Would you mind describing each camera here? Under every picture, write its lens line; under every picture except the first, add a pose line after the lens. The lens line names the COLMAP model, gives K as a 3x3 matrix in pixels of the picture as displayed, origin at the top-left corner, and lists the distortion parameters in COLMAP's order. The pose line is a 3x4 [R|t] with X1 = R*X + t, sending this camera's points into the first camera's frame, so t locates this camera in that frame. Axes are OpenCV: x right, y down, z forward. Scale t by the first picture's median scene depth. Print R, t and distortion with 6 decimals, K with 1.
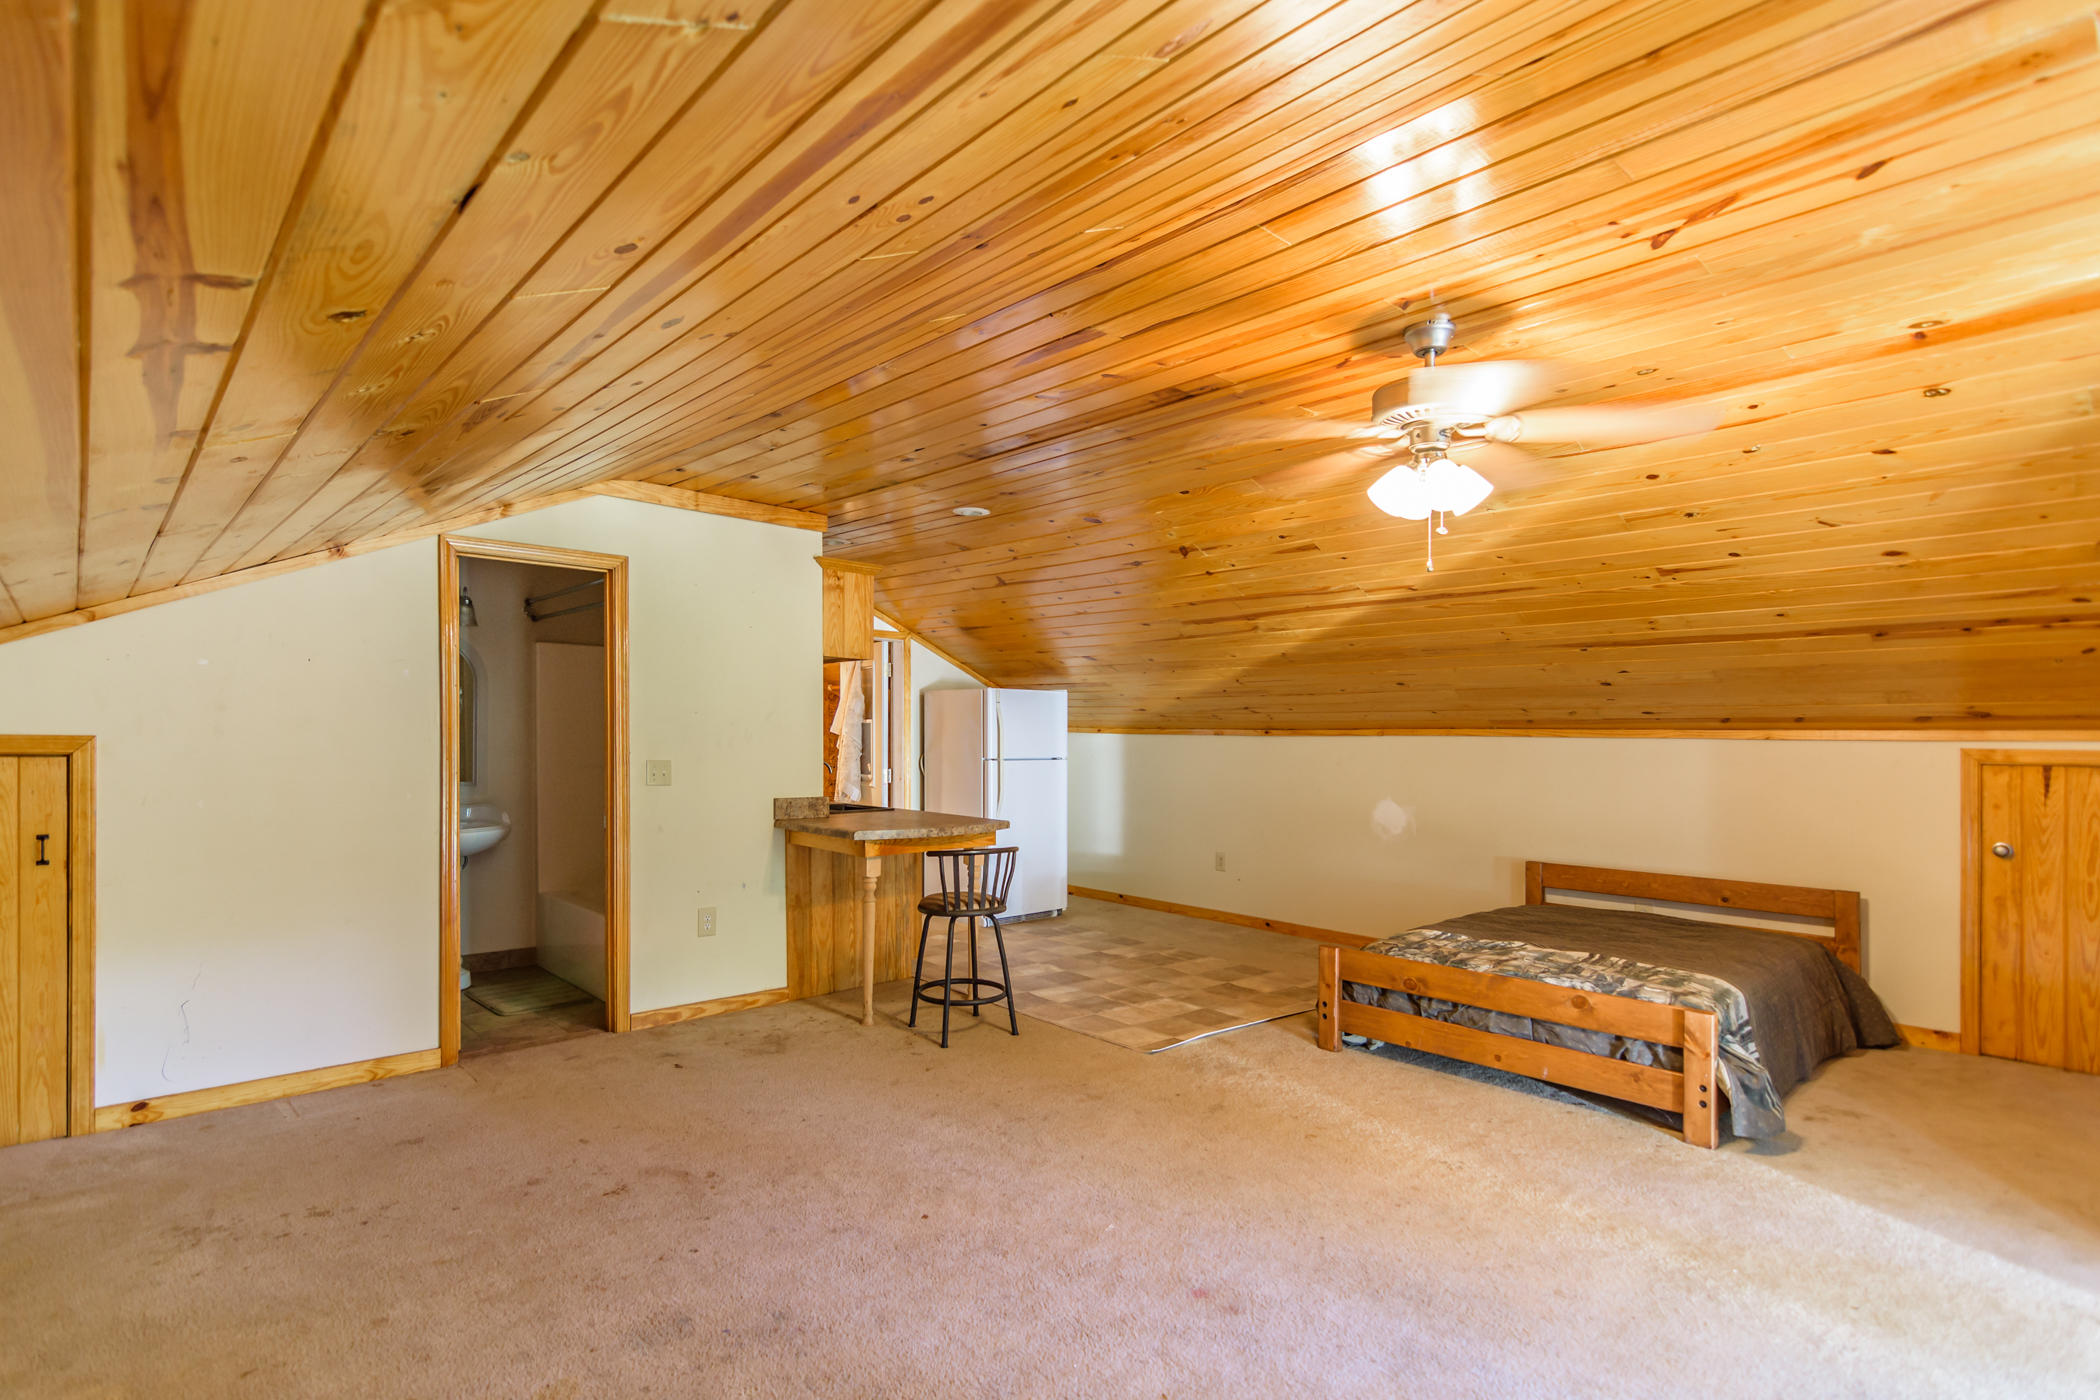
lens RADIAL K [[1010.3, 0, 997.8], [0, 1010.3, 750.7], [0, 0, 1]] dist [-0.000677, 0.000570]
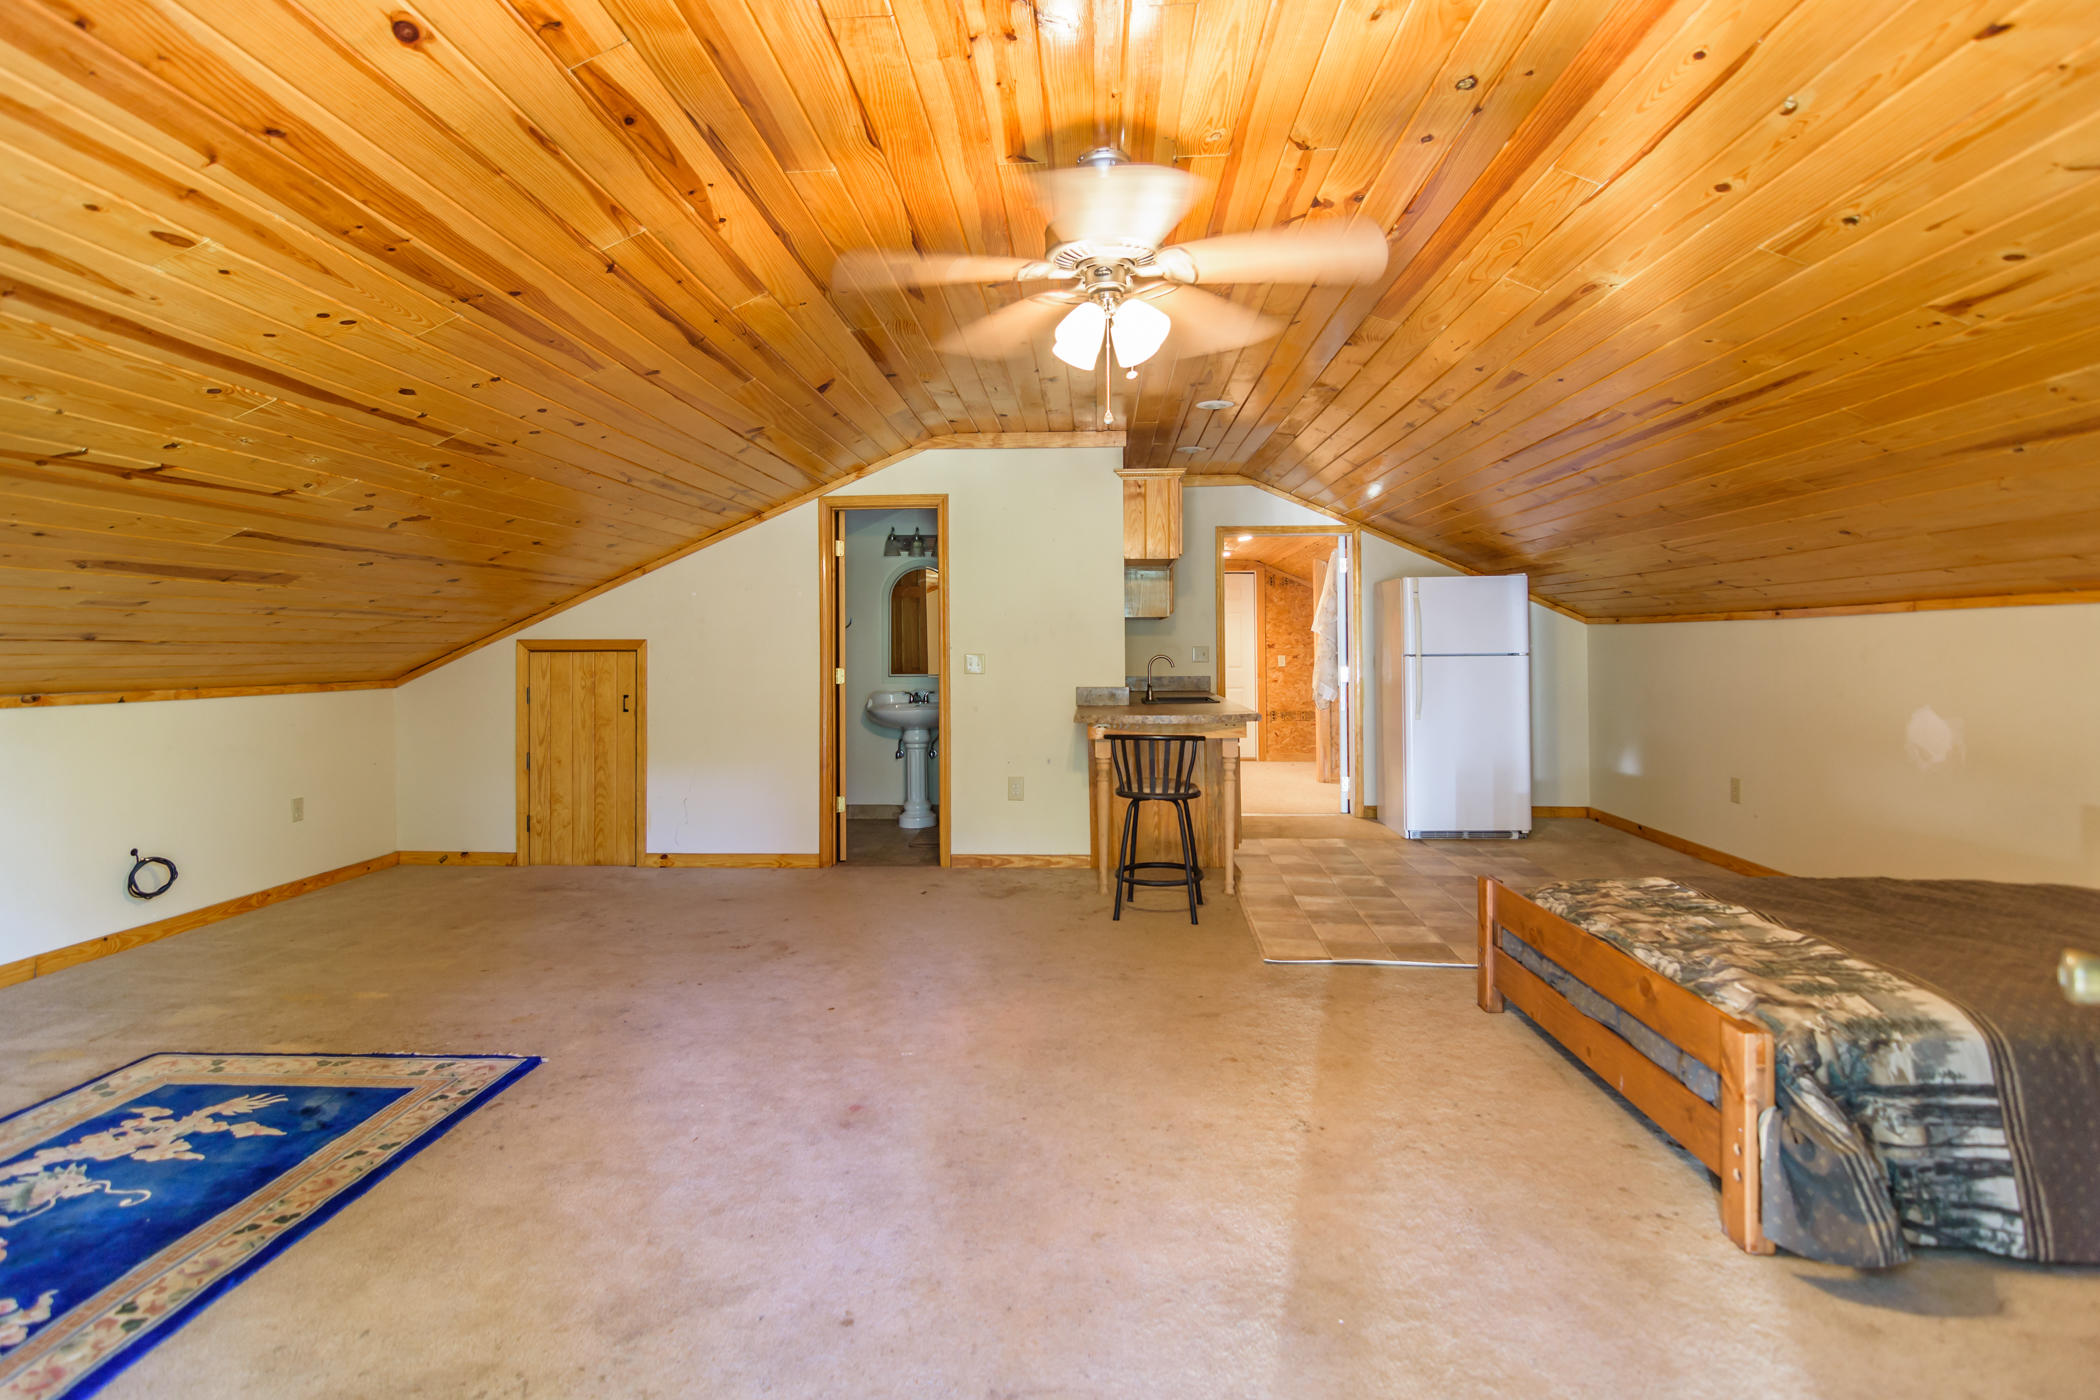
lens RADIAL K [[1010.3, 0, 1042.0], [0, 1010.3, 644.5], [0, 0, 1]] dist [-0.000677, 0.000570]
pose [[0.707622, -0.017324, -0.706379, 0.617016], [0.005226, 0.999800, -0.019286, 0.023027], [0.706572, 0.009956, 0.707571, 0.183768]]
